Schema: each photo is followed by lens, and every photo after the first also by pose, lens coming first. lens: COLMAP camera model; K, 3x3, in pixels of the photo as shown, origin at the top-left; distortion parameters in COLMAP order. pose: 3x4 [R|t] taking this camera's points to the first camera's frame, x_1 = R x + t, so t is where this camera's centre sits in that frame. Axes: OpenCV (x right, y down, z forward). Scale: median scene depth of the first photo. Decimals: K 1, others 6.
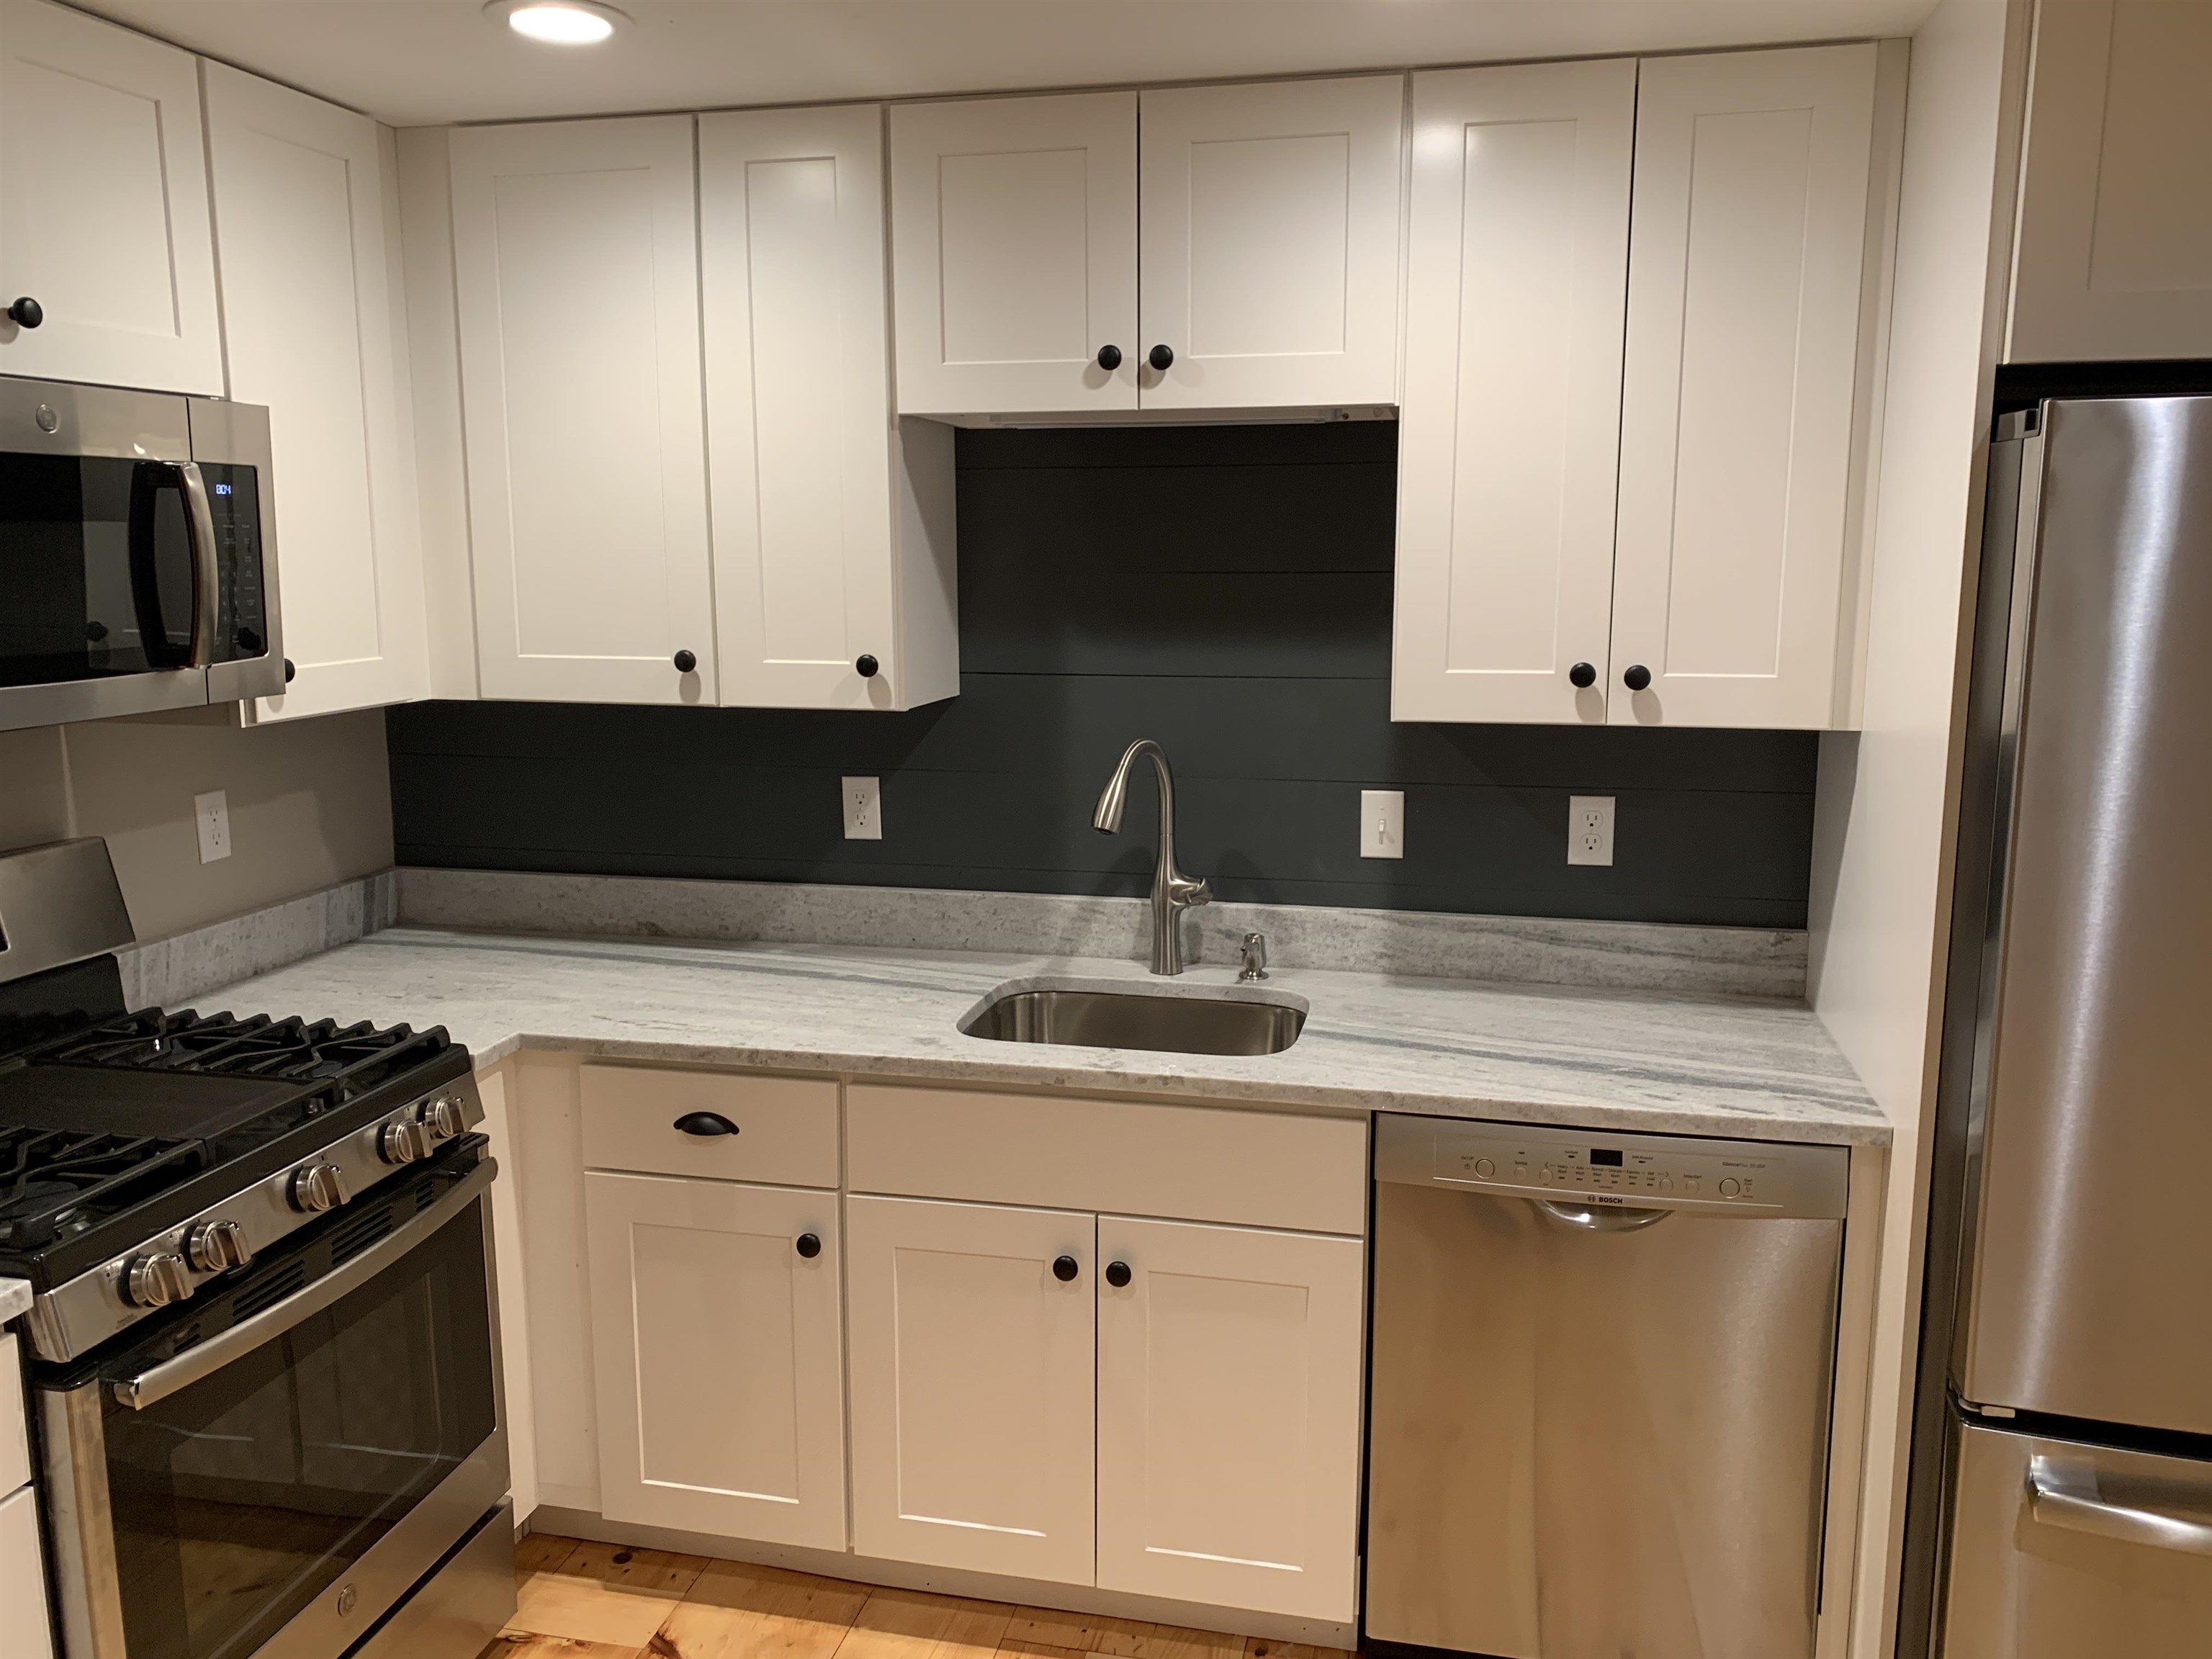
lens RADIAL K [[1700.2, 0, 1088.0], [0, 1700.2, 823.4], [0, 0, 1]] dist [0.010681, -0.003938]
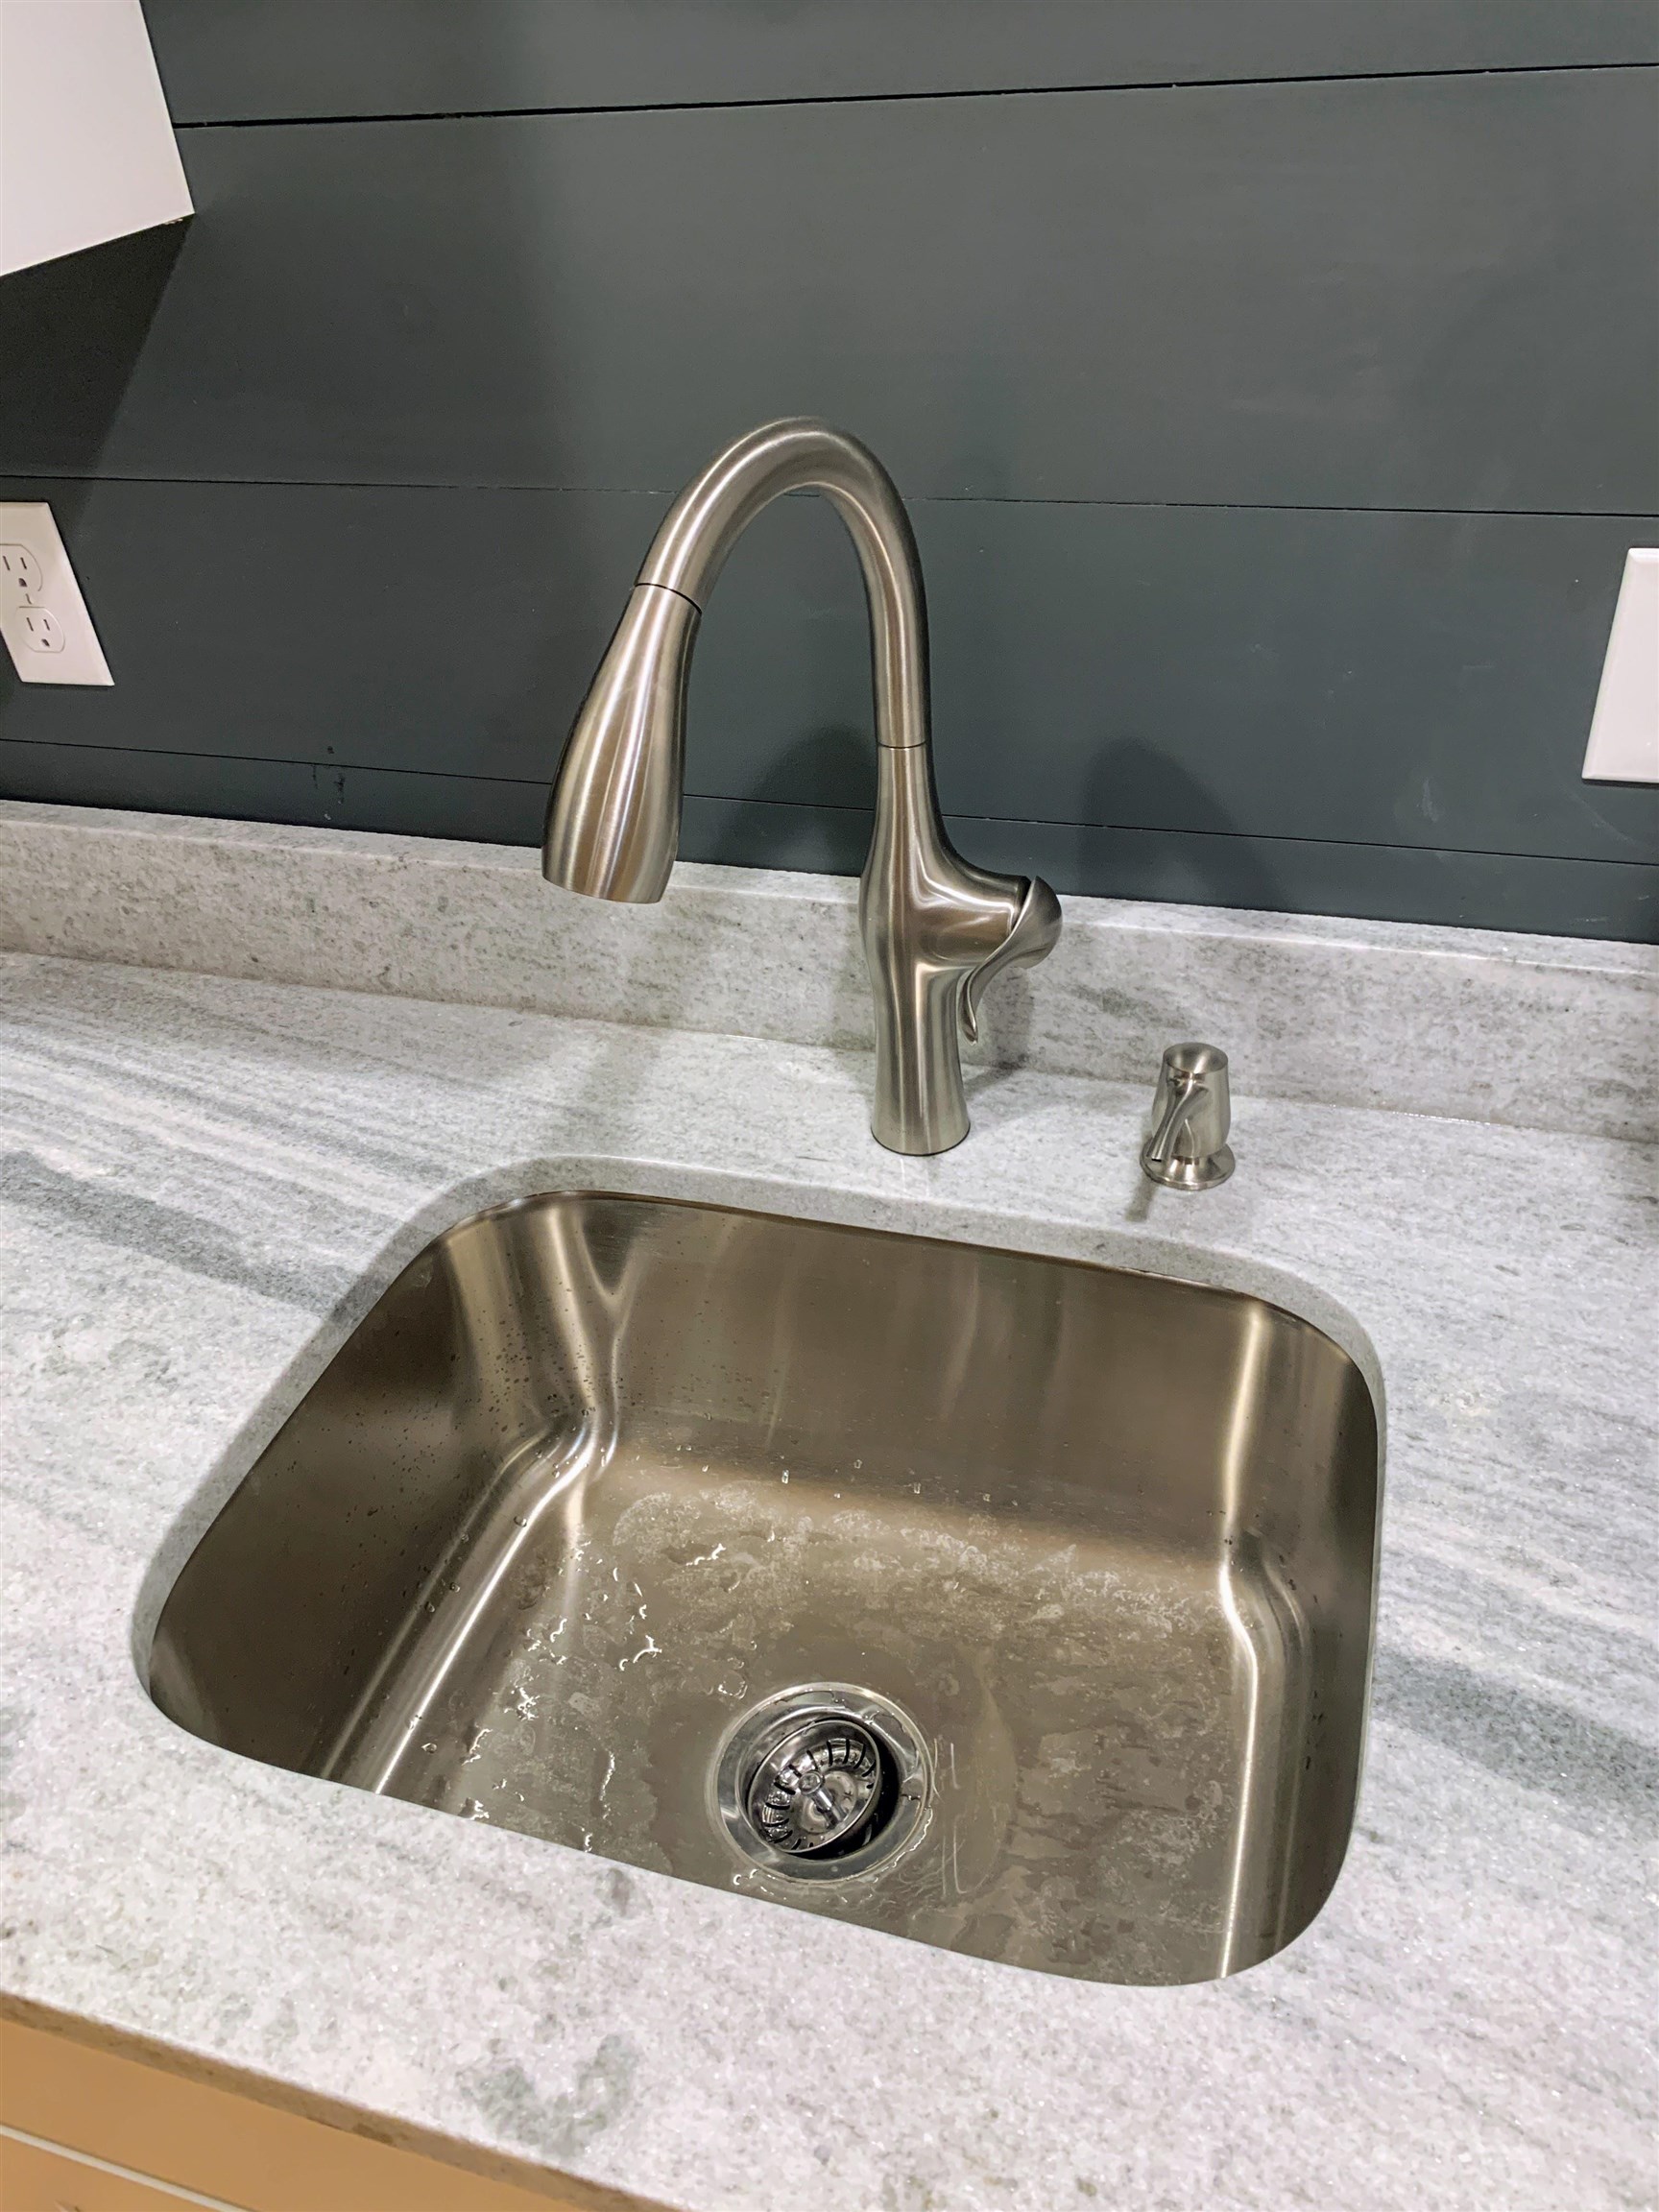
lens RADIAL K [[1672.4, 0, 829.5], [0, 1672.4, 1106.0], [0, 0, 1]] dist [0.041792, -0.120746]
pose [[0.995725, -0.008964, -0.091927, 0.063107], [0.050347, 0.887090, 0.458843, -0.073887], [0.077434, -0.461510, 0.883749, 0.770193]]
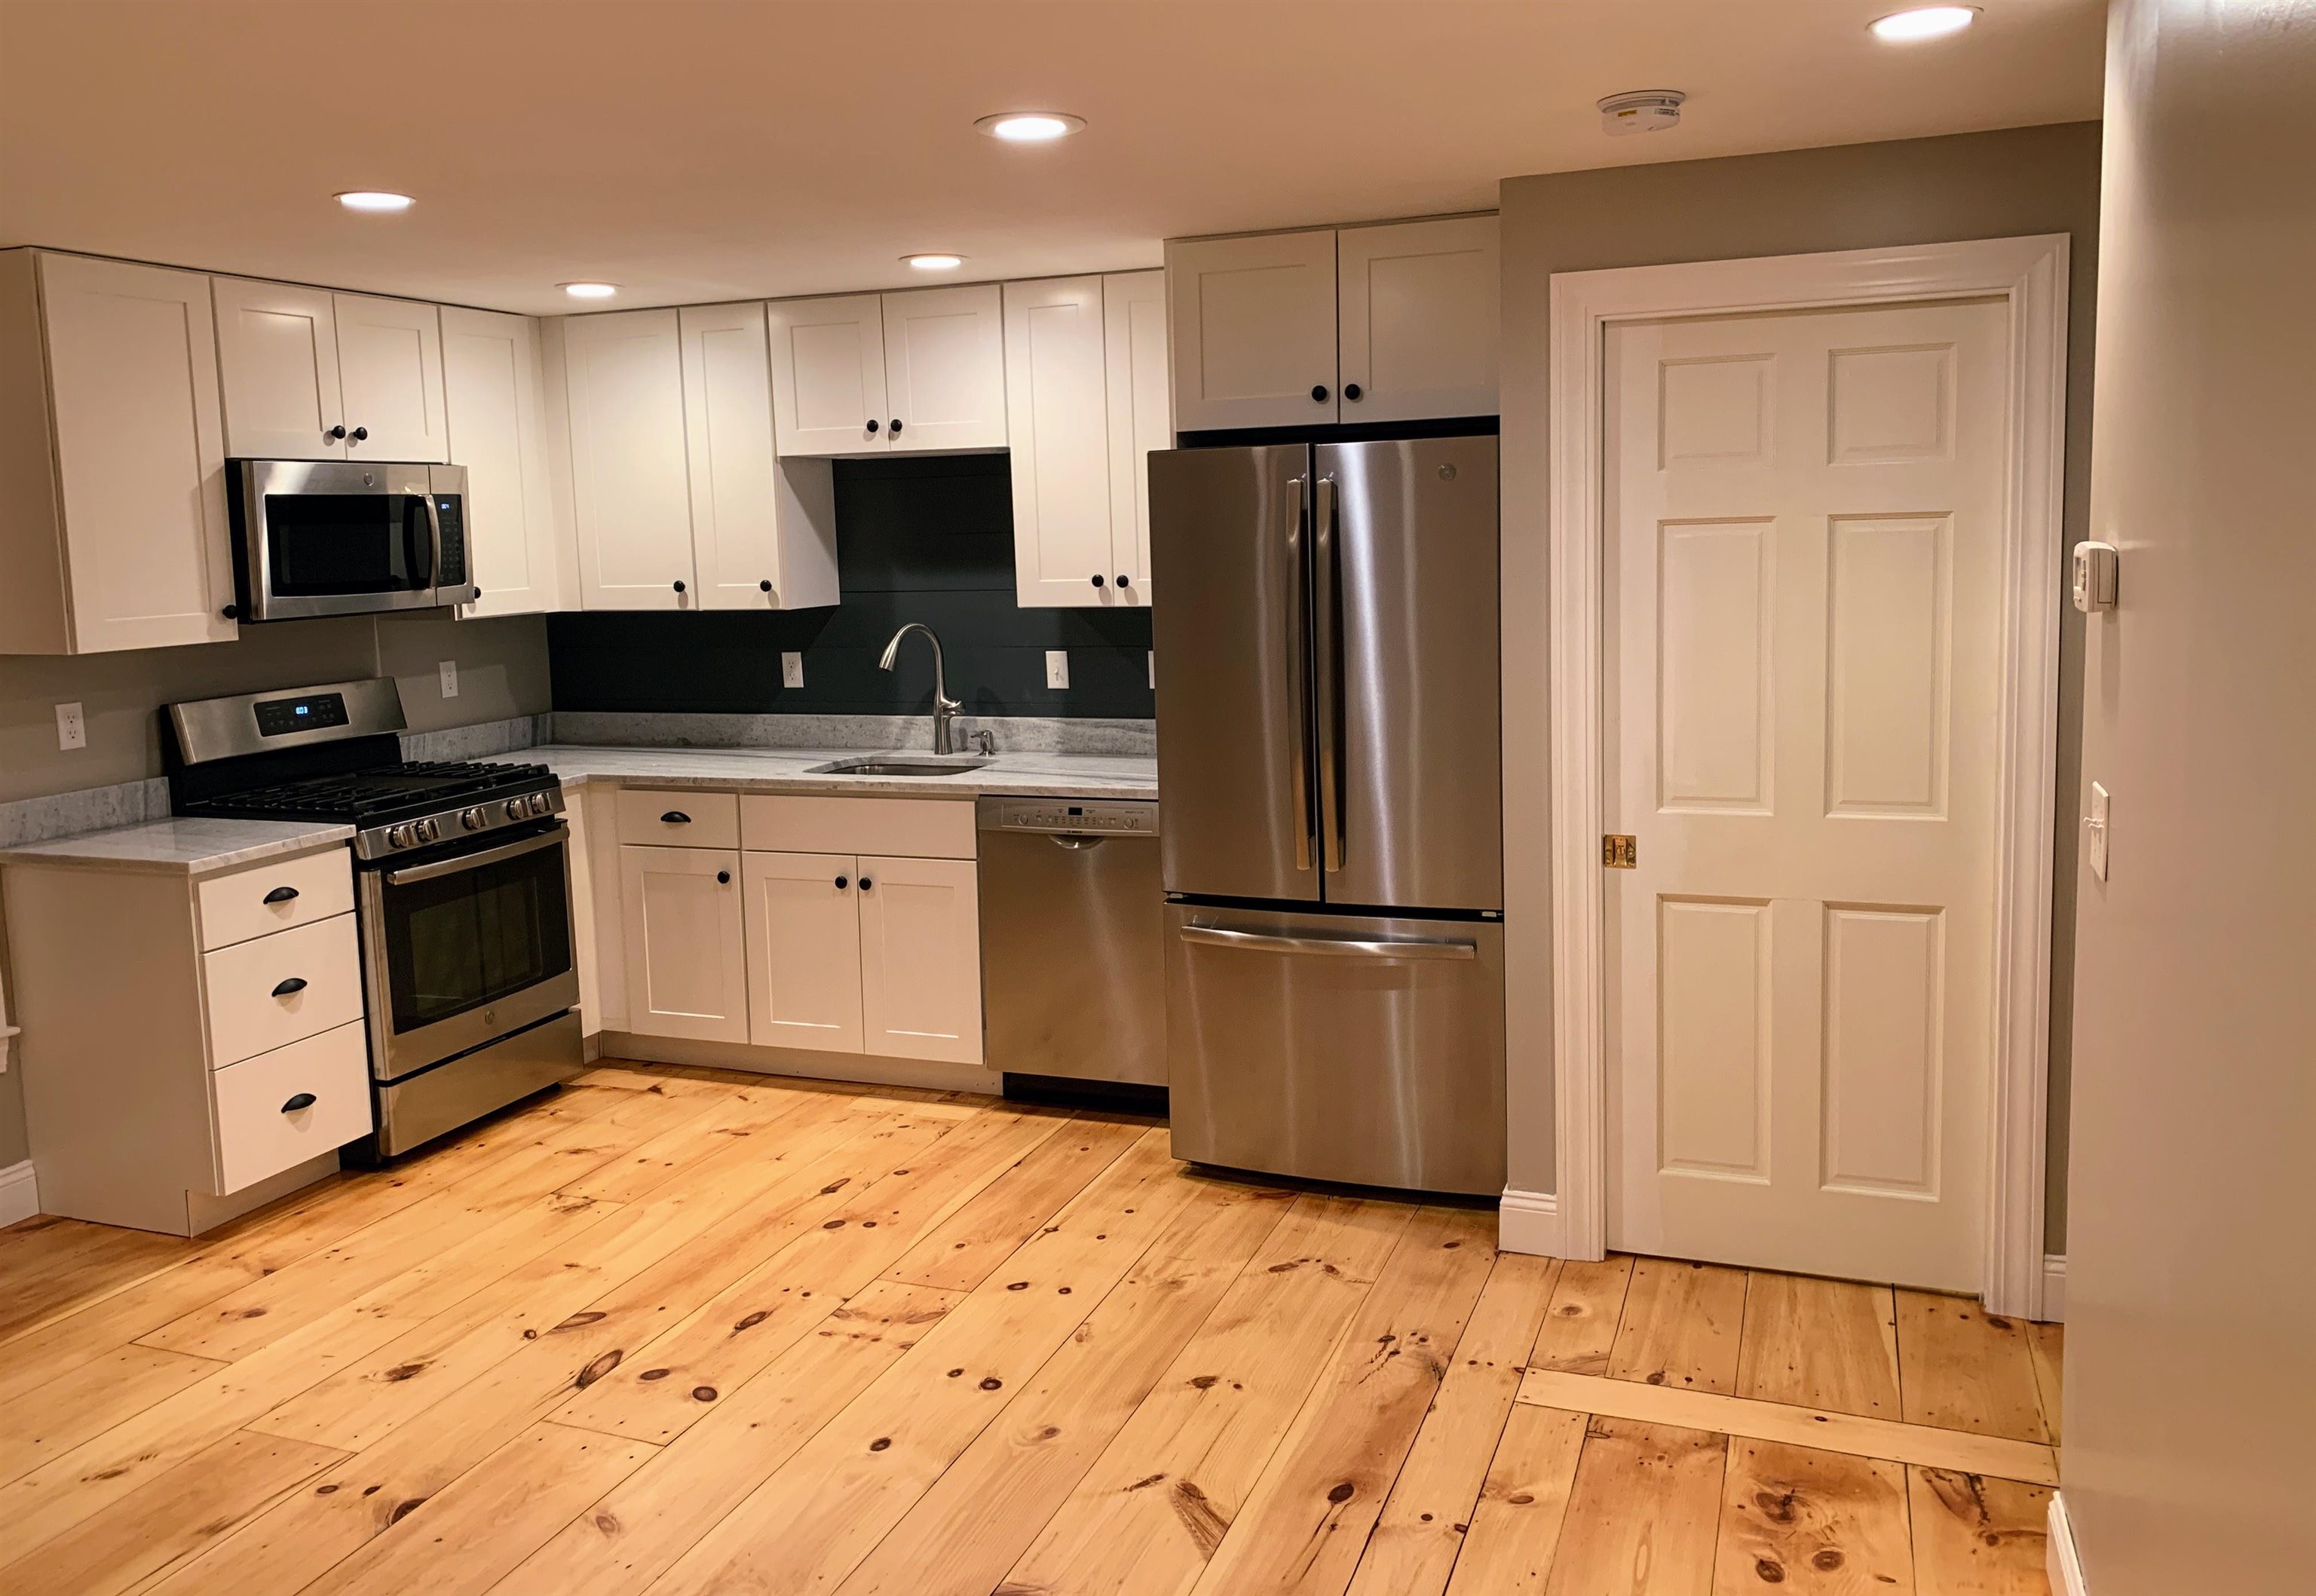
lens RADIAL K [[1779.9, 0, 1162.2], [0, 1779.9, 725.6], [0, 0, 1]] dist [0.015668, -0.002623]
pose [[0.990698, -0.012148, -0.135536, 0.581291], [0.005638, 0.998816, -0.048316, 0.163703], [0.135962, 0.047103, 0.989594, -0.918779]]
